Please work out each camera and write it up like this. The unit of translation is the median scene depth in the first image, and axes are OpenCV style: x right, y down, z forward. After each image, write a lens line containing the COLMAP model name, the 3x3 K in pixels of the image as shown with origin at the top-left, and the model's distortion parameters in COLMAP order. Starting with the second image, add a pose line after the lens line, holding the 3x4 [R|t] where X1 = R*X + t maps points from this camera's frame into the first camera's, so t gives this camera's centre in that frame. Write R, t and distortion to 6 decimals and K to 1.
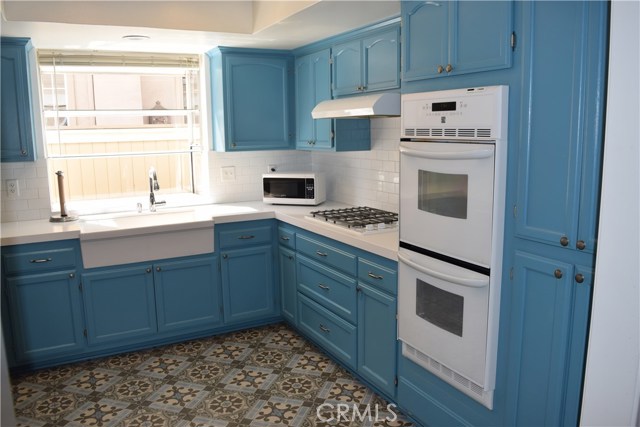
lens RADIAL K [[507.2, 0, 320.0], [0, 507.2, 213.5], [0, 0, 1]] dist [-0.086245, 0.012334]
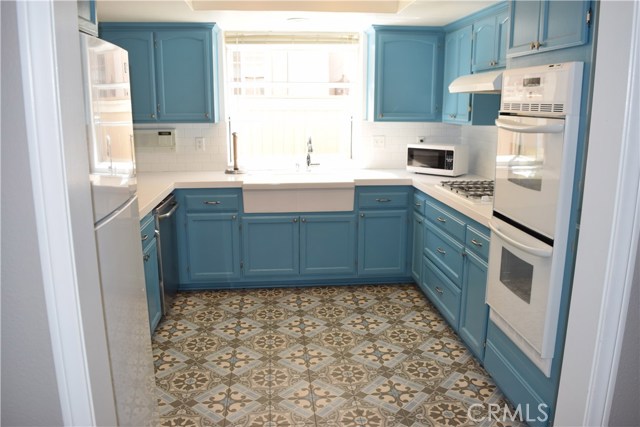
lens RADIAL K [[507.2, 0, 320.0], [0, 507.2, 213.5], [0, 0, 1]] dist [-0.086245, 0.012334]
pose [[0.922135, 0.098143, -0.374212, 0.150822], [-0.079016, 0.994676, 0.066158, 0.014349], [0.378713, -0.031438, 0.924980, -0.074216]]
